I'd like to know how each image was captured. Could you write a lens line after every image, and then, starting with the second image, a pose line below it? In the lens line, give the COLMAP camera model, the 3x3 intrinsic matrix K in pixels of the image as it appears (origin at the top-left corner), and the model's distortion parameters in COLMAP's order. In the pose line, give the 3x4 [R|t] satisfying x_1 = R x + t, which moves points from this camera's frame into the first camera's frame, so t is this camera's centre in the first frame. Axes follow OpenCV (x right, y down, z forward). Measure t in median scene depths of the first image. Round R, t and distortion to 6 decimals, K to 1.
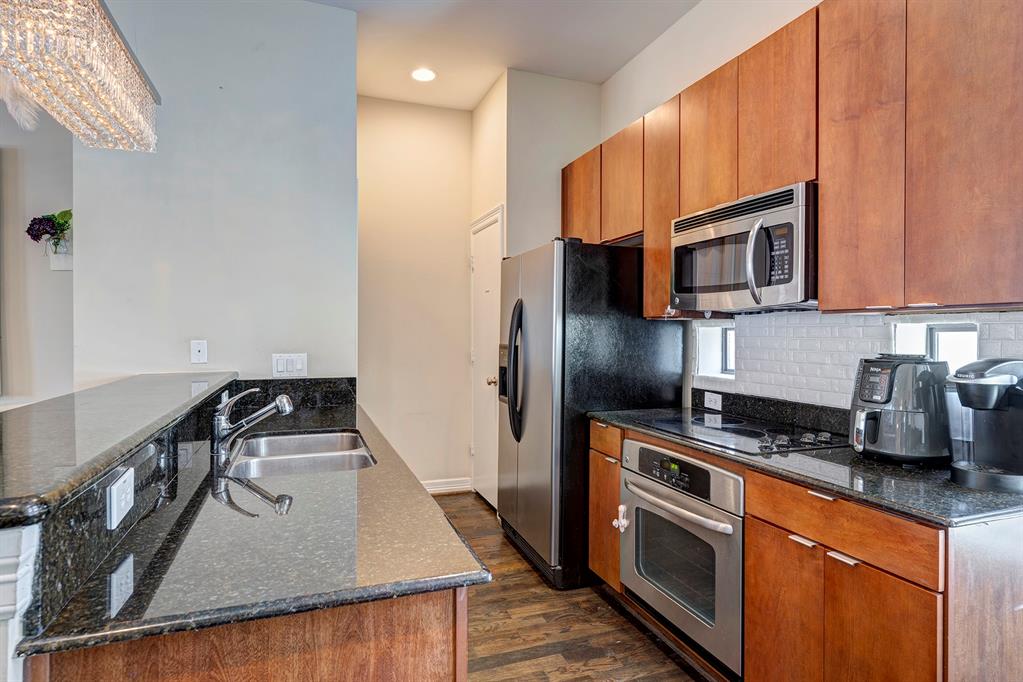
lens RADIAL K [[566.9, 0, 521.4], [0, 566.9, 334.0], [0, 0, 1]] dist [0.000535, 0.000771]
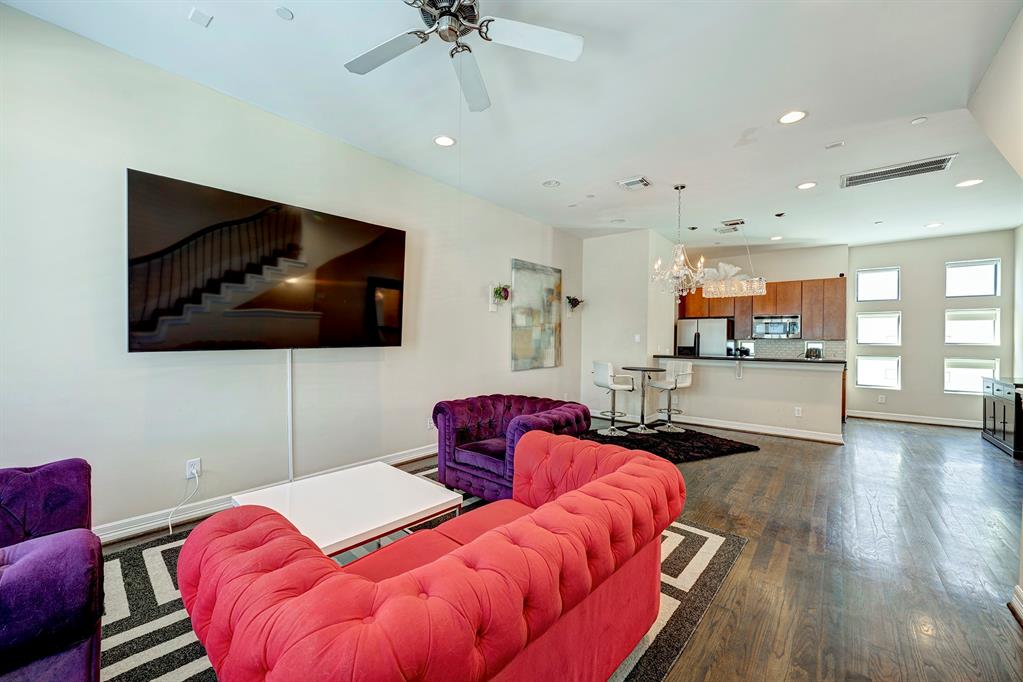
lens RADIAL K [[400.5, 0, 516.1], [0, 400.5, 339.5], [0, 0, 1]] dist [0.004629, 0.000746]
pose [[0.862148, 0.008820, 0.506579, -3.547612], [-0.007863, 0.999961, -0.004029, -0.003679], [-0.506595, -0.000510, 0.862184, -0.837832]]
